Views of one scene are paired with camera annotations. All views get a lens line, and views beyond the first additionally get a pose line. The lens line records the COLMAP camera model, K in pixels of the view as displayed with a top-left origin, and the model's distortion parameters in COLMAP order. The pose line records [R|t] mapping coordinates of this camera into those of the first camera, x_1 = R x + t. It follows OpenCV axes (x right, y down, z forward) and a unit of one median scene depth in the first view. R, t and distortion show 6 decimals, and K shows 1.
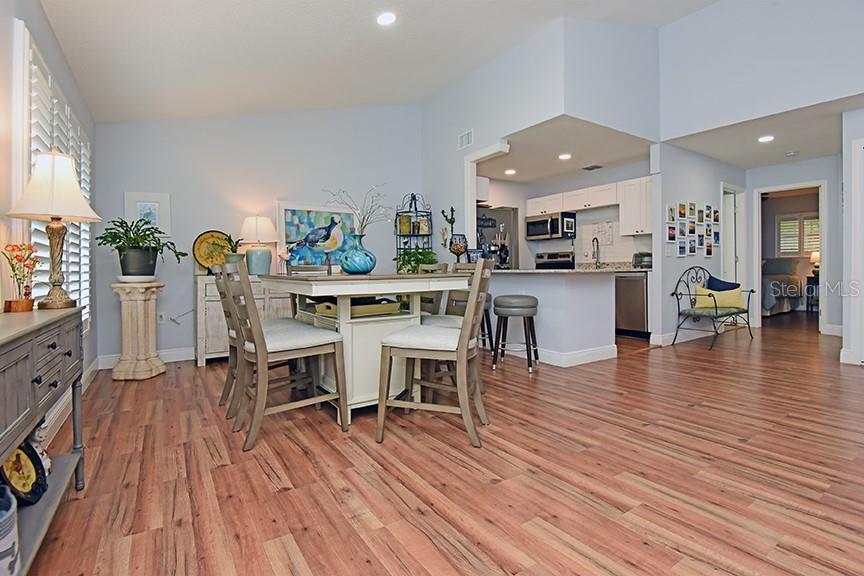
lens RADIAL K [[407.0, 0, 427.3], [0, 407.0, 277.0], [0, 0, 1]] dist [-0.032581, -0.005841]
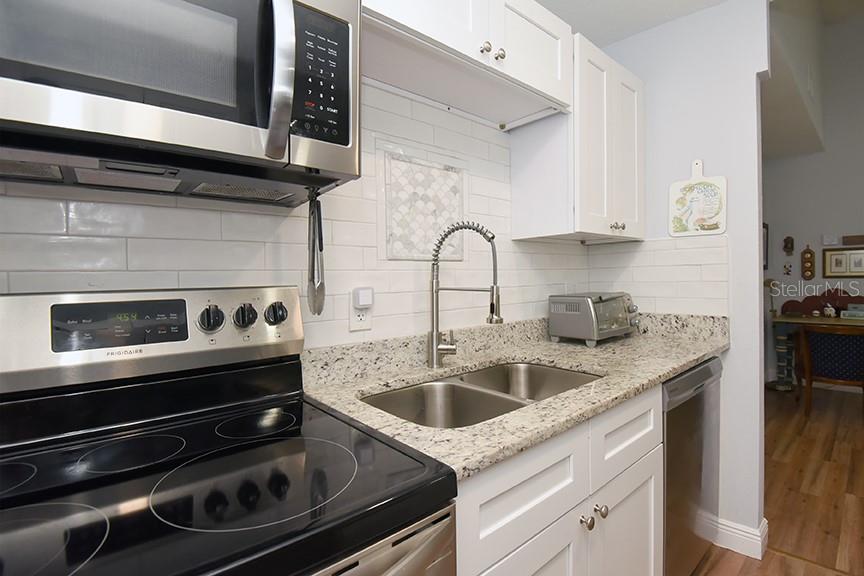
lens RADIAL K [[407.0, 0, 413.0], [0, 407.0, 267.6], [0, 0, 1]] dist [-0.032581, -0.005841]
pose [[-0.124443, 0.028339, 0.991822, 0.241355], [0.032000, 0.999187, -0.024535, -0.081055], [-0.991711, 0.028685, -0.125249, 1.228462]]
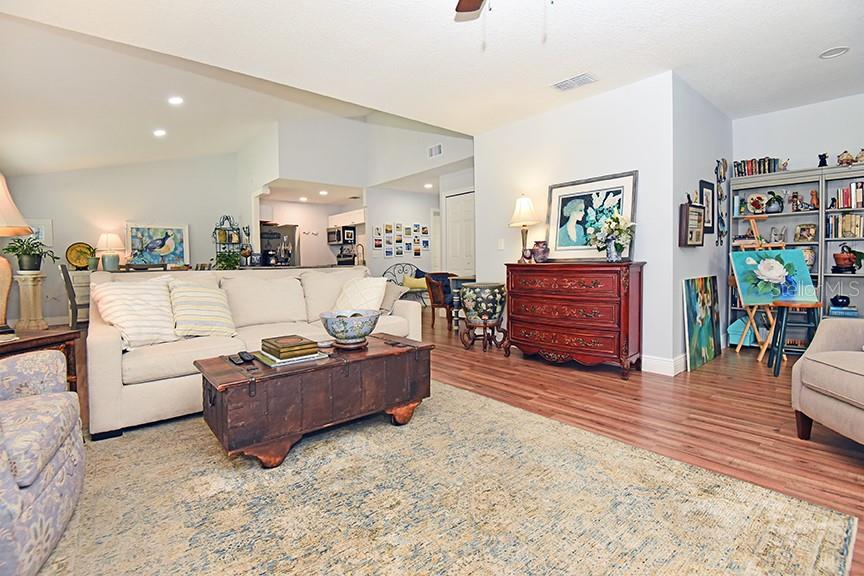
lens RADIAL K [[407.0, 0, 428.7], [0, 407.0, 274.5], [0, 0, 1]] dist [-0.032581, -0.005841]
pose [[0.989716, -0.006971, 0.142879, 0.525098], [0.005148, 0.999901, 0.013125, -0.000567], [-0.142957, -0.012254, 0.989653, -0.646170]]
